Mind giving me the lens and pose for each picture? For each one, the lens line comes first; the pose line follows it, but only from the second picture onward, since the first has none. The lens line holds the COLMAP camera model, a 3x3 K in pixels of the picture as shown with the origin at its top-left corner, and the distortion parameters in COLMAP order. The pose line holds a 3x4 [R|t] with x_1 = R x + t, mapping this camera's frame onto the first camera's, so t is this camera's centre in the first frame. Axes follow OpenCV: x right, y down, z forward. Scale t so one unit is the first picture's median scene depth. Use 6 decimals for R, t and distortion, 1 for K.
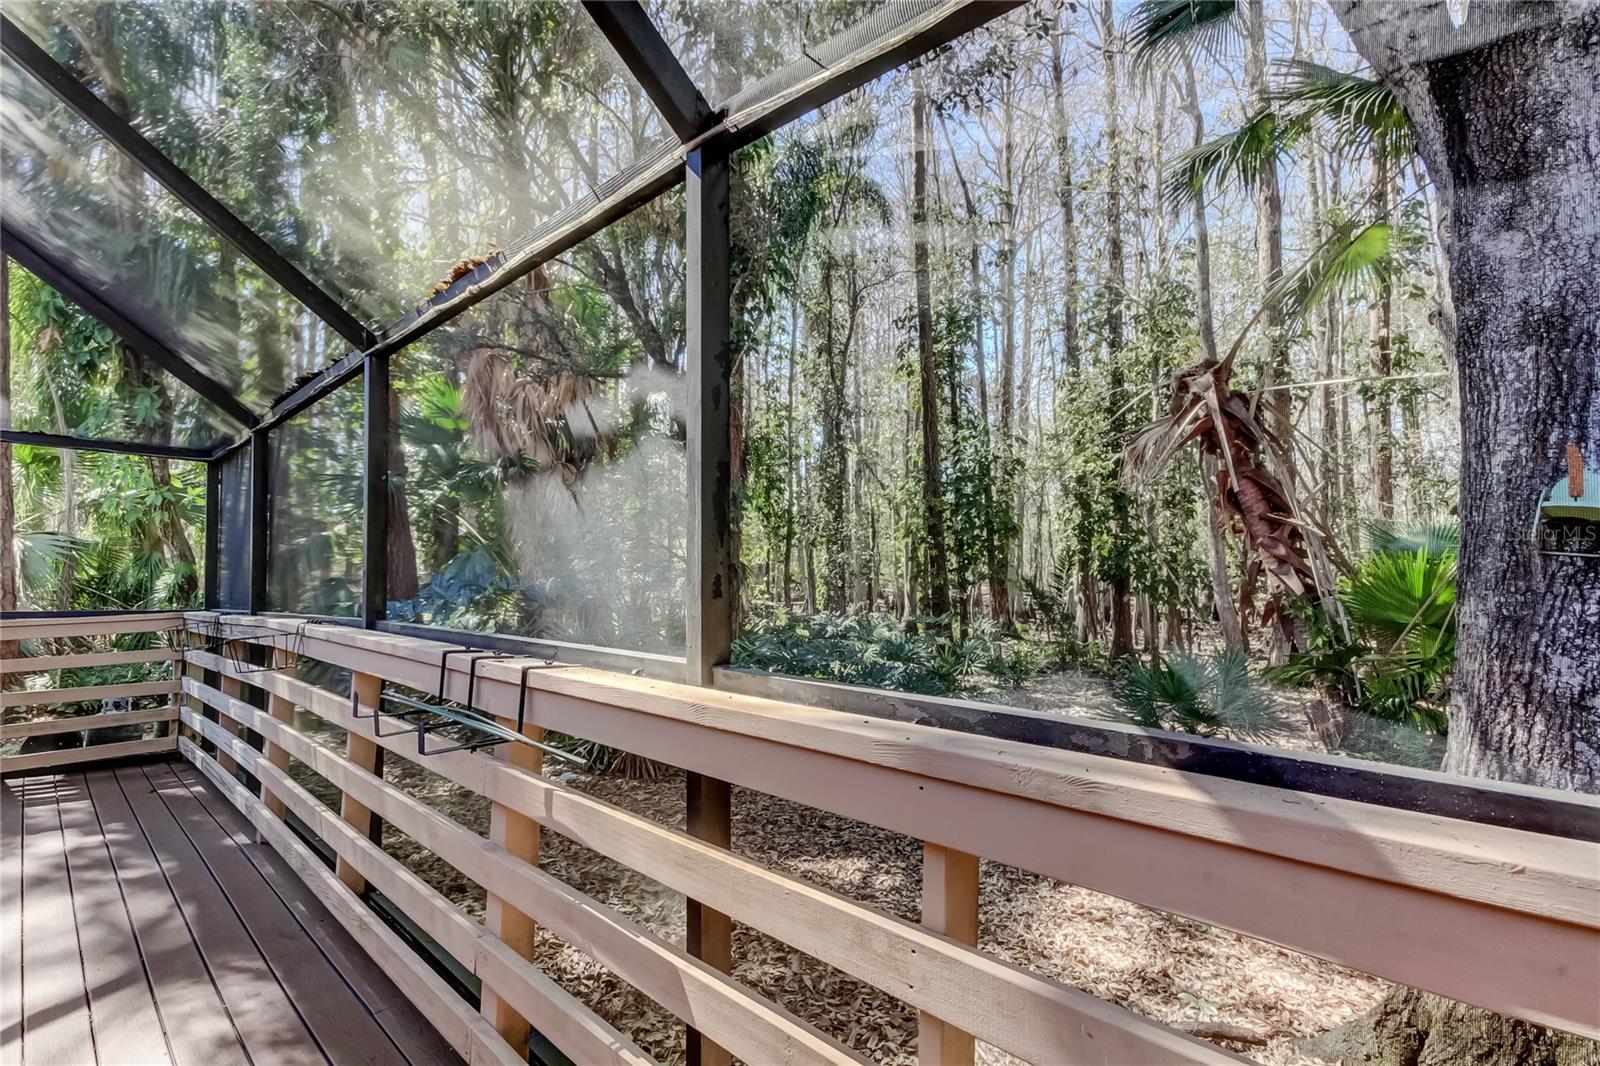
lens RADIAL K [[749.4, 0, 768.1], [0, 749.4, 536.7], [0, 0, 1]] dist [0.026663, -0.002839]
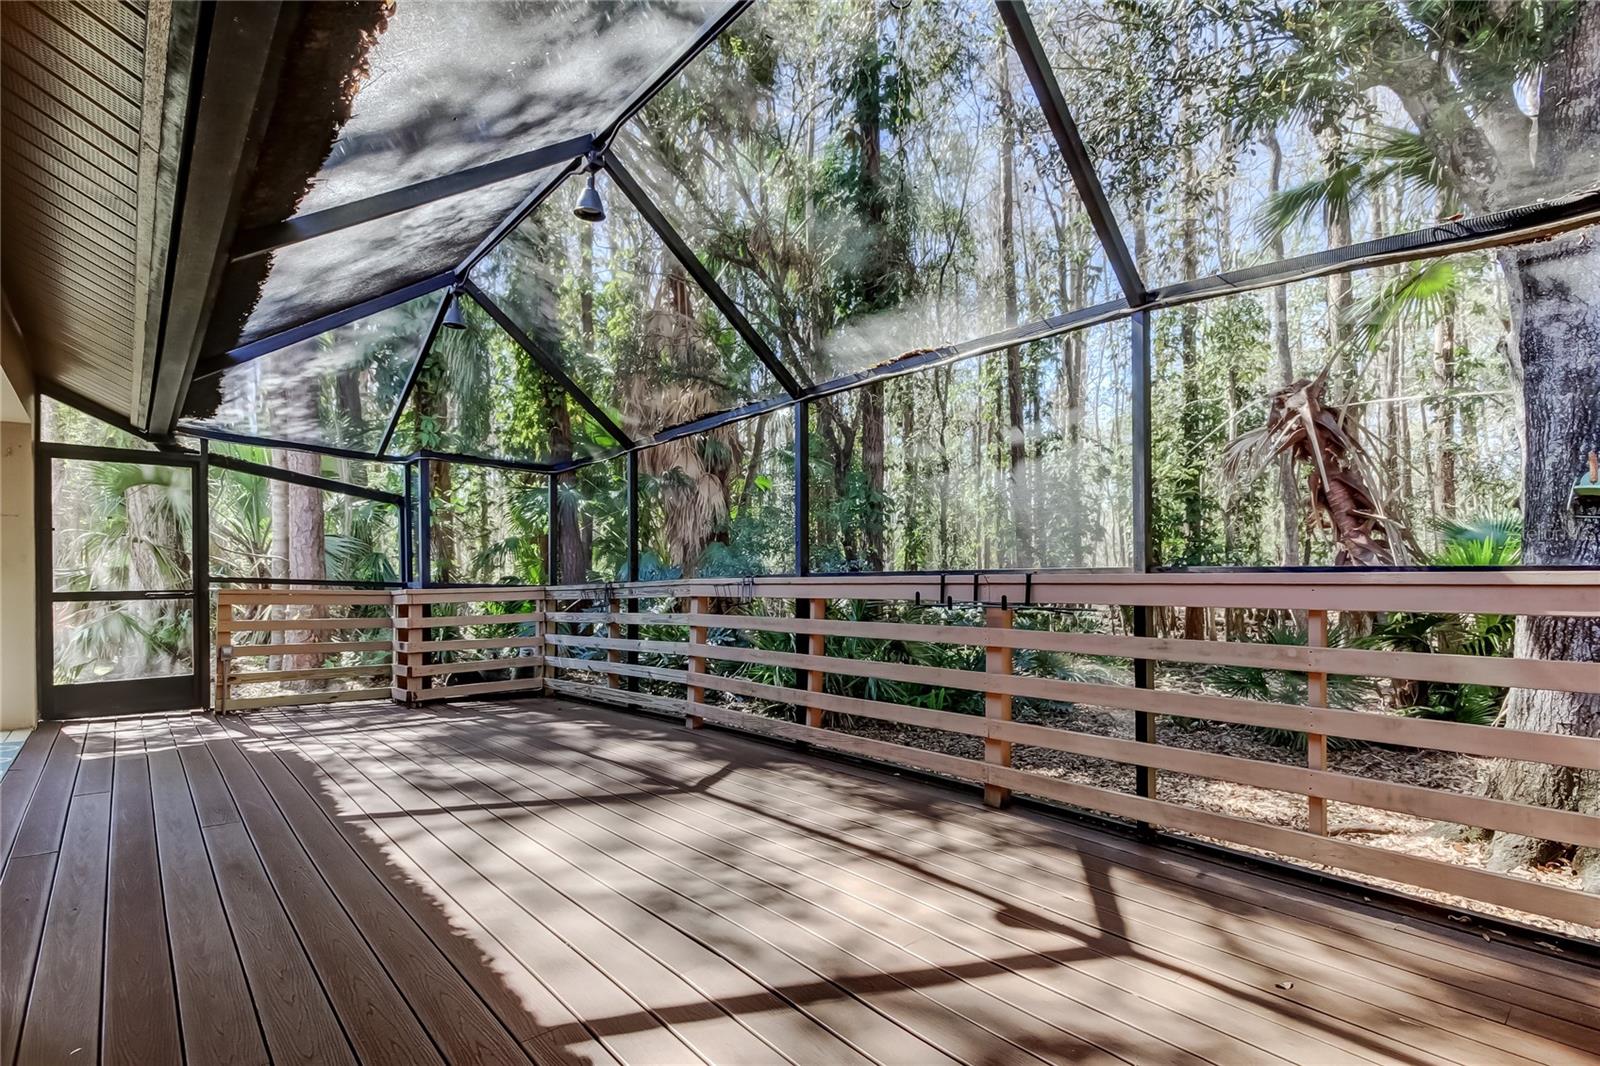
lens RADIAL K [[749.4, 0, 794.0], [0, 749.4, 559.3], [0, 0, 1]] dist [0.026663, -0.002839]
pose [[0.999776, -0.005402, -0.020468, -0.186016], [0.005725, 0.999859, 0.015783, 0.021759], [0.020380, -0.015897, 0.999666, -0.199886]]
